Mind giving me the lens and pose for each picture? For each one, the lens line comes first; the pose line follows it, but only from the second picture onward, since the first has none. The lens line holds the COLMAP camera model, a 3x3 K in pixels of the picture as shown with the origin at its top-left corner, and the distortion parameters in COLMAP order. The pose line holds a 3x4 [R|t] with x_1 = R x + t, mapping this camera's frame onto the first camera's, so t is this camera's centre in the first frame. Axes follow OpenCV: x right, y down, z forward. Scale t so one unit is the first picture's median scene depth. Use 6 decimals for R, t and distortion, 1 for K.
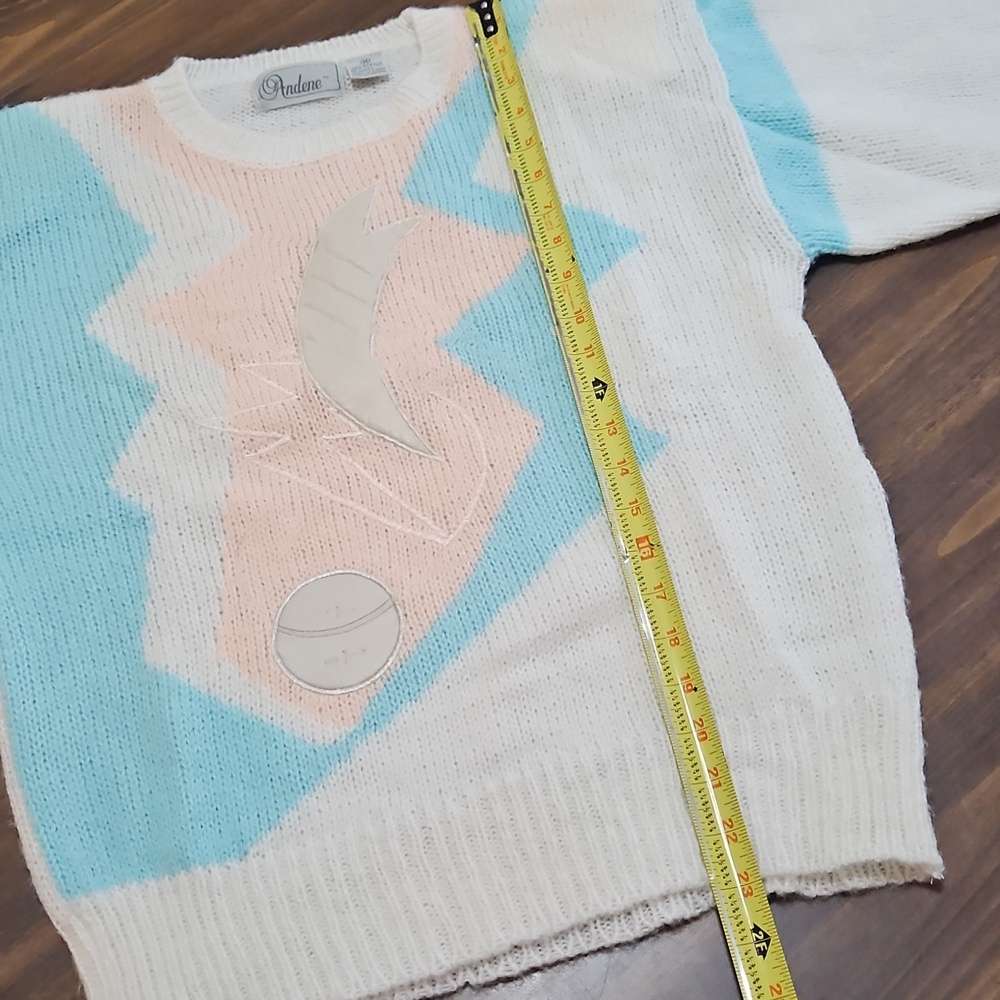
lens RADIAL K [[1377.0, 0, 500.0], [0, 1377.0, 500.0], [0, 0, 1]] dist [0.073459, -0.059137]
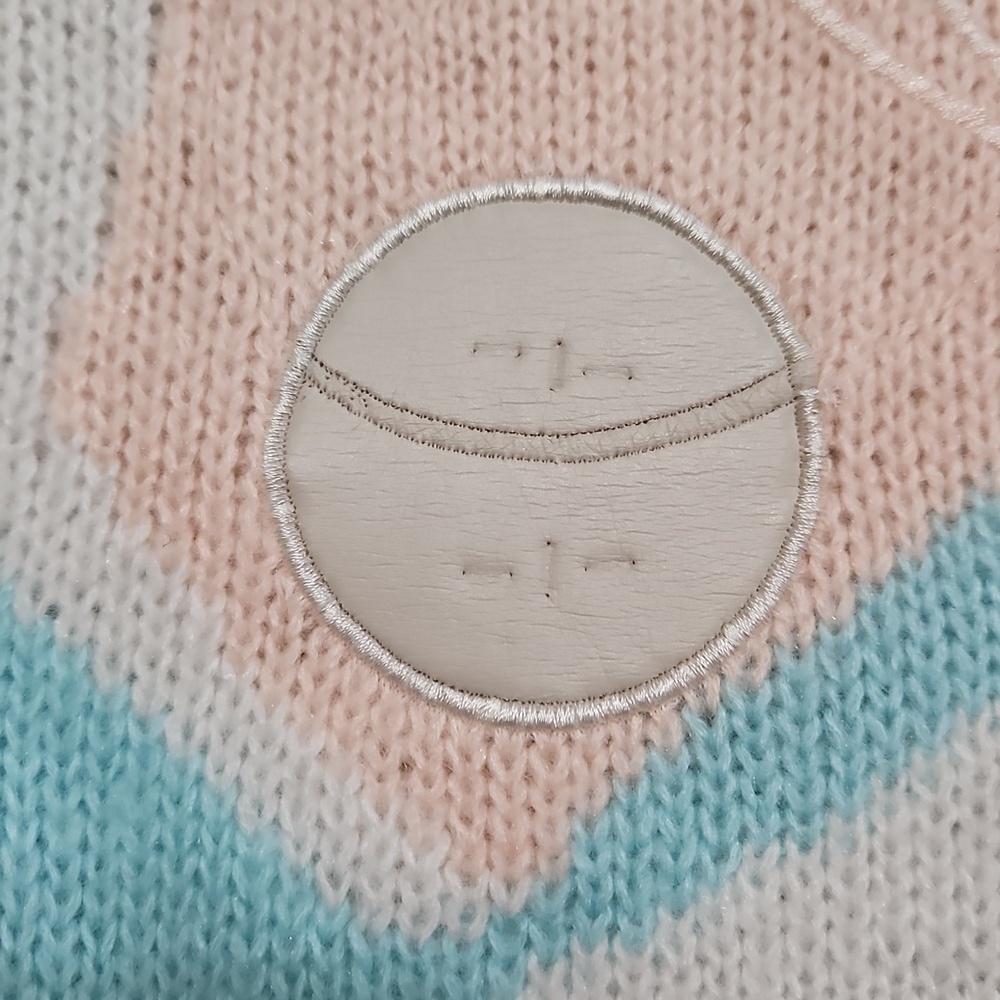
lens RADIAL K [[1013.5, 0, 439.4], [0, 1013.5, 502.0], [0, 0, 1]] dist [-0.099501, 0.423147]
pose [[0.964527, 0.263928, 0.005532, -0.134758], [-0.246519, 0.893014, 0.376503, 0.042363], [0.094430, -0.364511, 0.926399, 0.837384]]
